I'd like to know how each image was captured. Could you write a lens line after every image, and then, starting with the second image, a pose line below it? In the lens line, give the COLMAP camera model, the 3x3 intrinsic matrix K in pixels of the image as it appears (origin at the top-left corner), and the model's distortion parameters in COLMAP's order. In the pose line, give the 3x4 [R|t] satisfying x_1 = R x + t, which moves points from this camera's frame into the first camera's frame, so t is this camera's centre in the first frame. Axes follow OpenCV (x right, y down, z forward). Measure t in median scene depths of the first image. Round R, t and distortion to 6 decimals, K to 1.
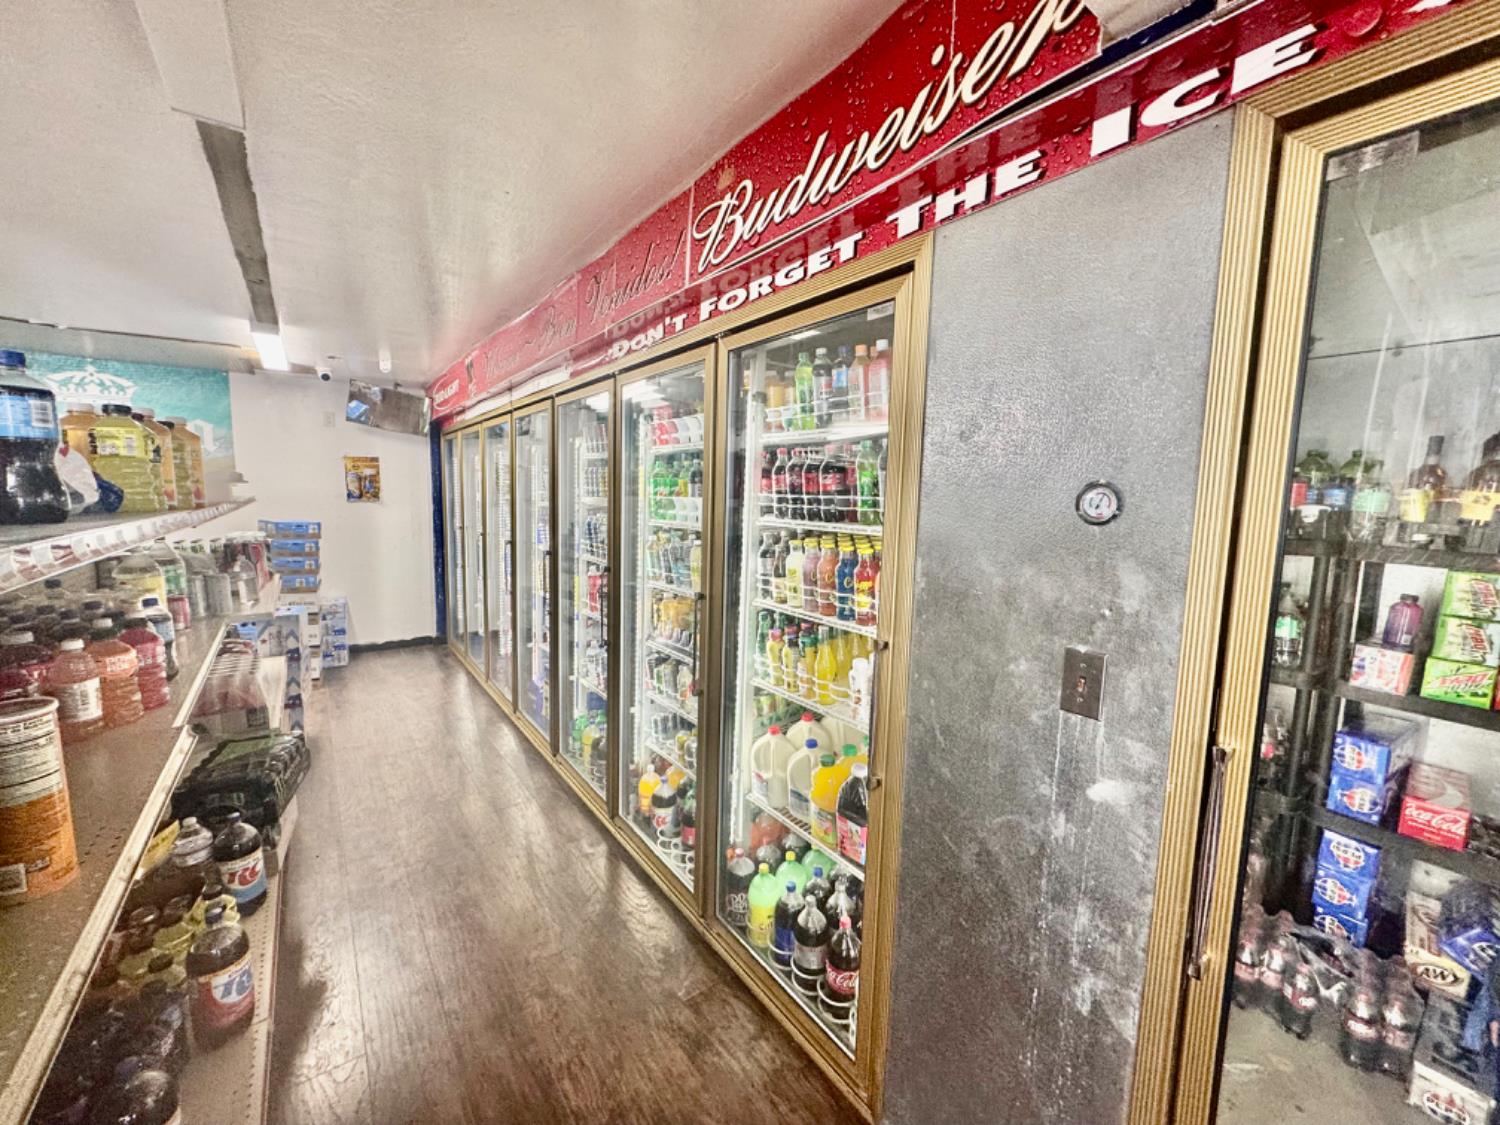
lens RADIAL K [[598.7, 0, 756.2], [0, 598.7, 563.3], [0, 0, 1]] dist [0.003649, 0.000460]
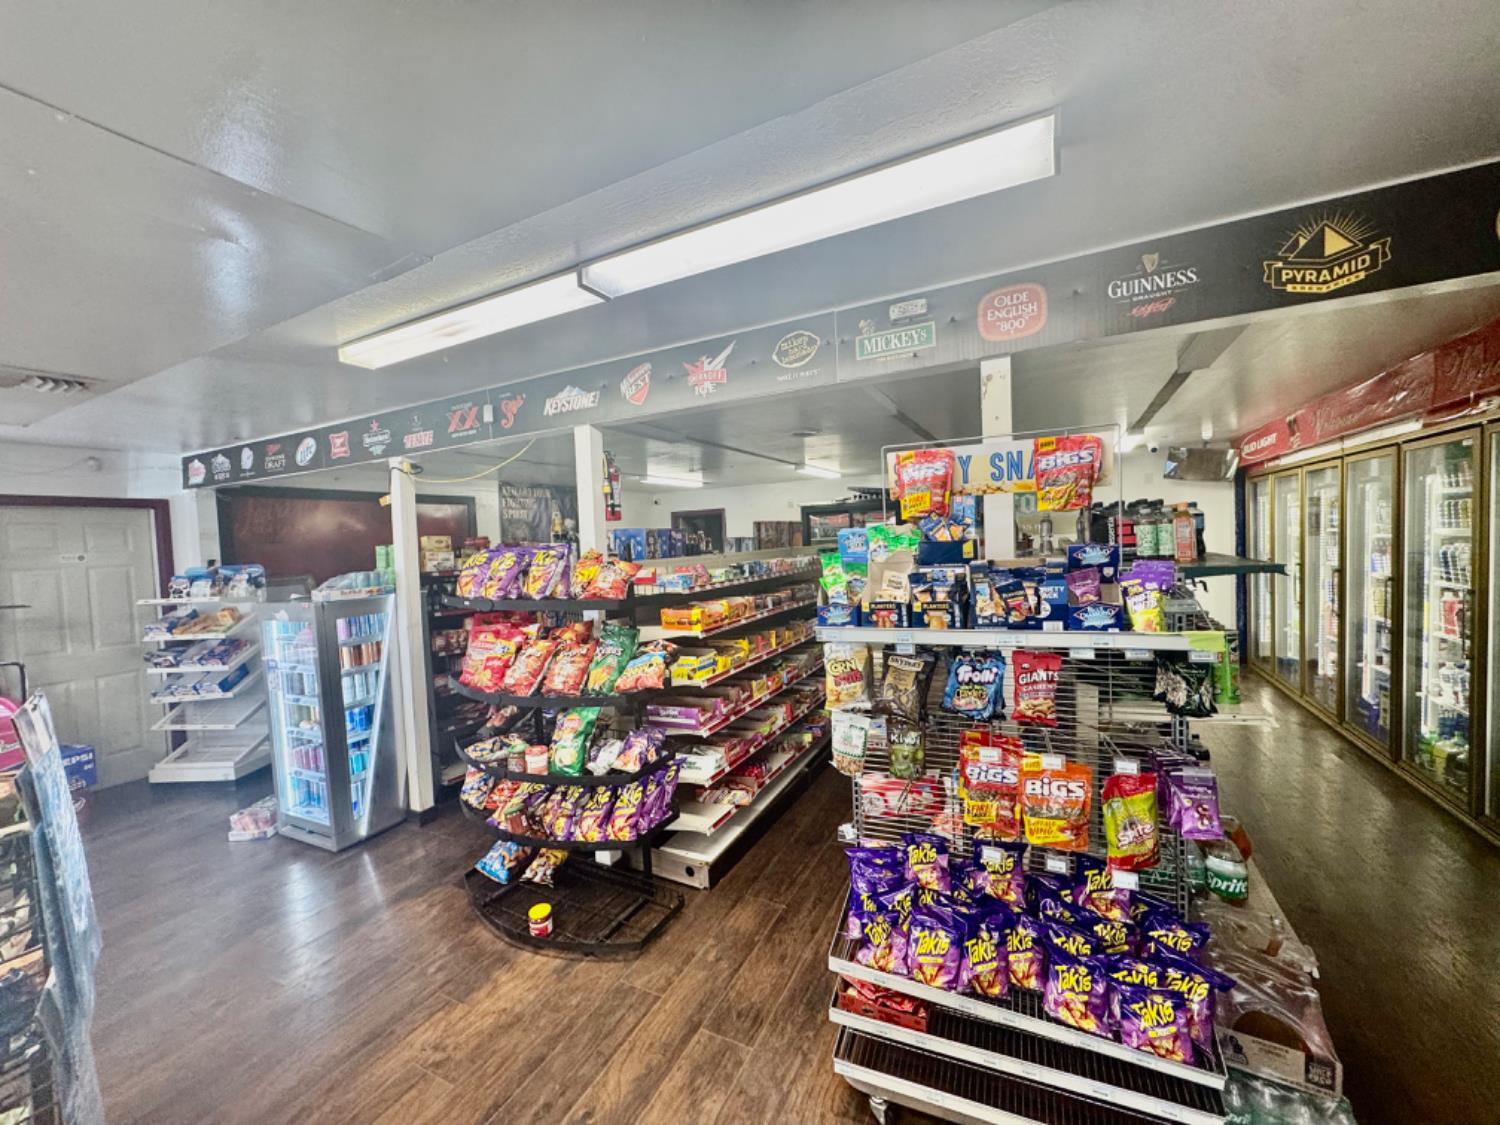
lens RADIAL K [[598.7, 0, 747.6], [0, 598.7, 562.1], [0, 0, 1]] dist [0.003649, 0.000460]
pose [[0.440659, -0.008142, -0.897638, 0.115413], [-0.044830, 0.998512, -0.031064, 0.032716], [0.896555, 0.053929, 0.439638, -0.489951]]
